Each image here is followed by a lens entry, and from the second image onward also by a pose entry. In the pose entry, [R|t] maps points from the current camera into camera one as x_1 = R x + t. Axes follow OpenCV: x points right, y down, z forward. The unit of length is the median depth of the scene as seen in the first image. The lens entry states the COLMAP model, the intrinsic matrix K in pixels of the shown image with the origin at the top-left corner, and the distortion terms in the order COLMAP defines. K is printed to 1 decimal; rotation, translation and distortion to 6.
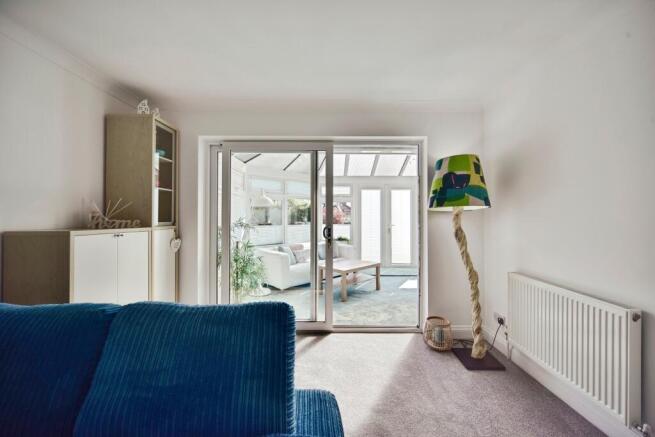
lens RADIAL K [[246.8, 0, 331.2], [0, 246.8, 214.7], [0, 0, 1]] dist [-0.000592, -0.000057]
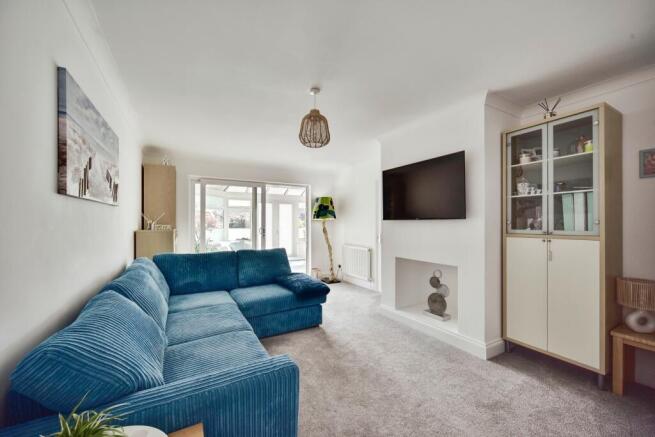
lens RADIAL K [[260.9, 0, 327.0], [0, 260.9, 222.3], [0, 0, 1]] dist [-0.001430, -0.000147]
pose [[0.867996, 0.000893, 0.496571, -0.641790], [-0.004154, 0.999976, 0.005463, -0.008264], [-0.496554, -0.006804, 0.867979, -1.078503]]
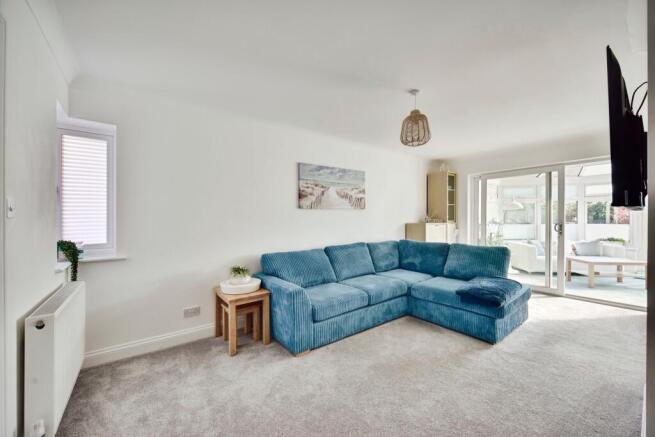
lens RADIAL K [[260.9, 0, 327.0], [0, 260.9, 222.3], [0, 0, 1]] dist [-0.001430, -0.000147]
pose [[0.587304, 0.007909, -0.809328, 0.465764], [0.014036, 0.999702, 0.019956, -0.010968], [0.809245, -0.023080, 0.587018, -1.093642]]
